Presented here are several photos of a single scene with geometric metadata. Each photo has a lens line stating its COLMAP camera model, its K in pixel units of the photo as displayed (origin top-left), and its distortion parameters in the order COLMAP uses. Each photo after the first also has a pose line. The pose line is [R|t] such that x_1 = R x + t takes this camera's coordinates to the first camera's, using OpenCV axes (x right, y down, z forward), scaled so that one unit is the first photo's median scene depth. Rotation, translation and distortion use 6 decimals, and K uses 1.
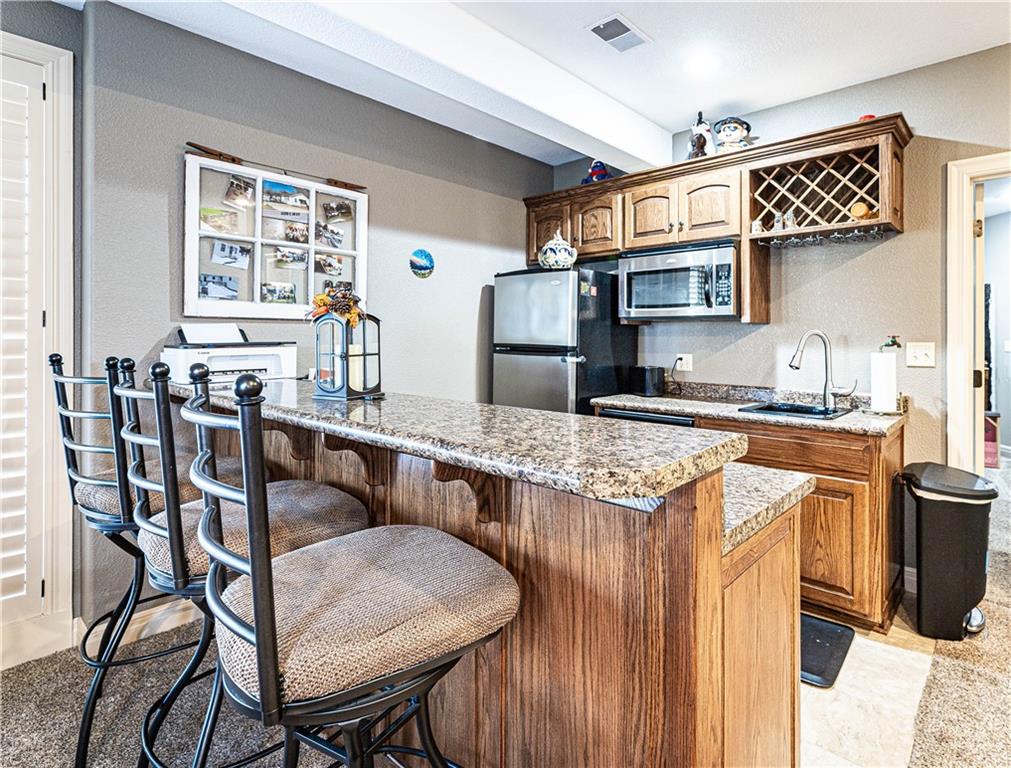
lens RADIAL K [[530.1, 0, 557.9], [0, 530.1, 341.1], [0, 0, 1]] dist [-0.004867, -0.000329]
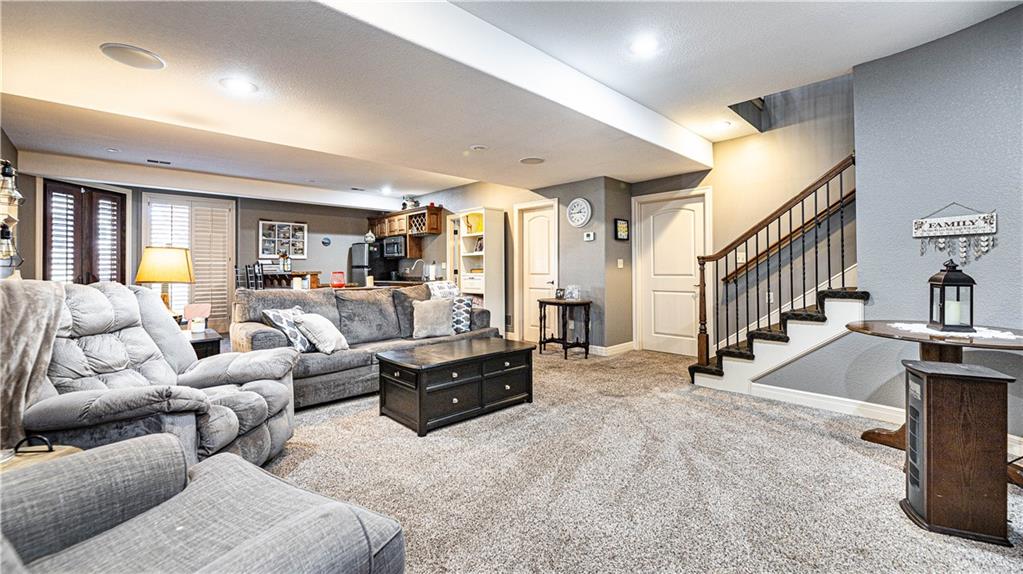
lens RADIAL K [[420.2, 0, 516.7], [0, 420.2, 269.7], [0, 0, 1]] dist [-0.003361, -0.000838]
pose [[0.994664, -0.007325, -0.102910, 1.412020], [0.006471, 0.999942, -0.008624, 0.073175], [0.102967, 0.007912, 0.994653, -1.778794]]
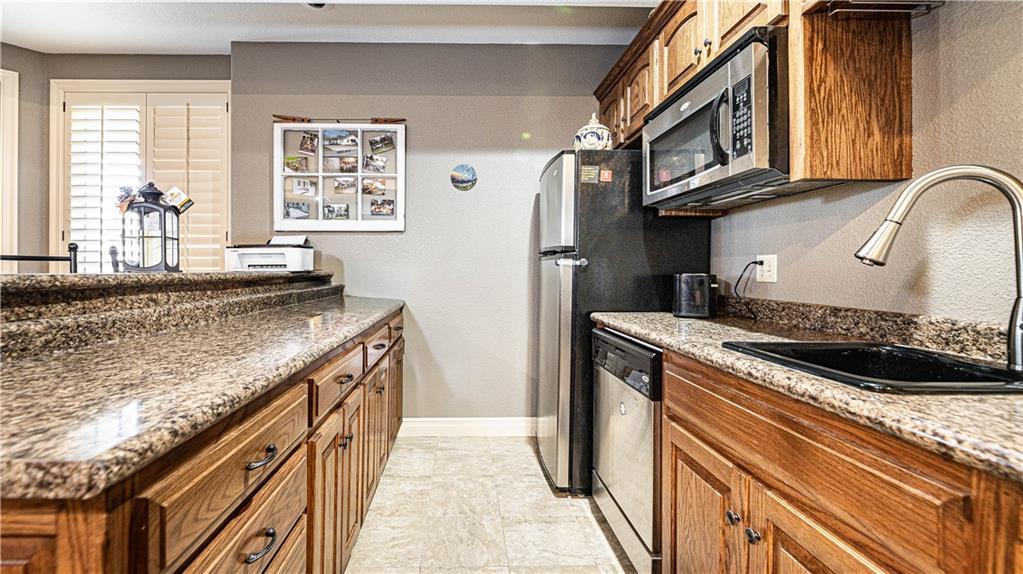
lens RADIAL K [[420.2, 0, 481.9], [0, 420.2, 270.3], [0, 0, 1]] dist [-0.003361, -0.000838]
pose [[0.664956, -0.003816, -0.746873, 0.468561], [-0.004877, 0.999943, -0.009452, 0.059466], [0.746867, 0.009928, 0.664899, 0.520162]]
